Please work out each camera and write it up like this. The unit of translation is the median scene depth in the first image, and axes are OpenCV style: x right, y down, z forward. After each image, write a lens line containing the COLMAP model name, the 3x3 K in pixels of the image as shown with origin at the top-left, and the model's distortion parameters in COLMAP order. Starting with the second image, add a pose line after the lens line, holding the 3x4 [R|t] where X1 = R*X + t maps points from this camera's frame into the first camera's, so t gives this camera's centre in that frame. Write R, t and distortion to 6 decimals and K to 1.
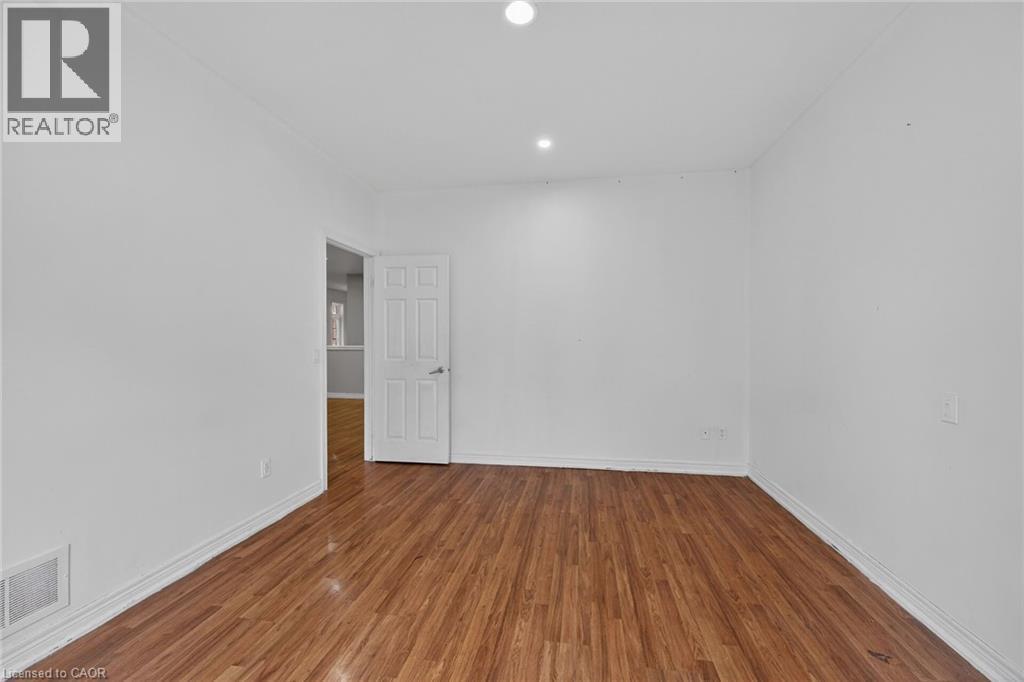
lens RADIAL K [[400.5, 0, 511.9], [0, 400.5, 336.6], [0, 0, 1]] dist [0.000550, -0.000168]
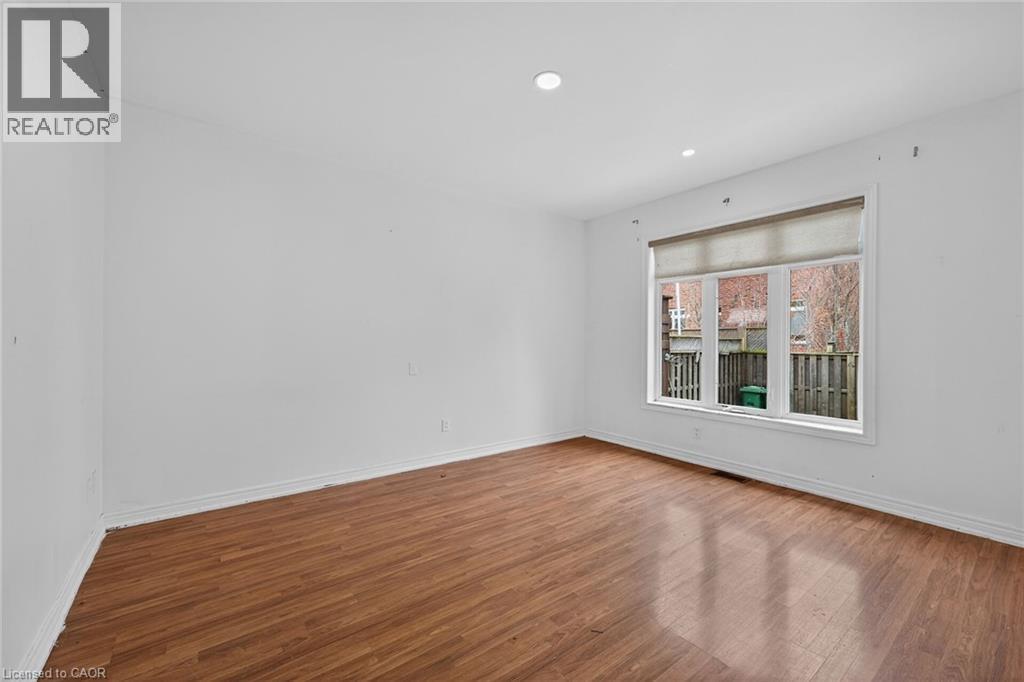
lens RADIAL K [[400.5, 0, 511.9], [0, 400.5, 336.6], [0, 0, 1]] dist [0.000550, -0.000168]
pose [[-0.722983, -0.000715, 0.690866, -0.733653], [-0.004868, 0.999980, -0.004060, 0.025330], [-0.690849, -0.006299, -0.722972, 1.927902]]
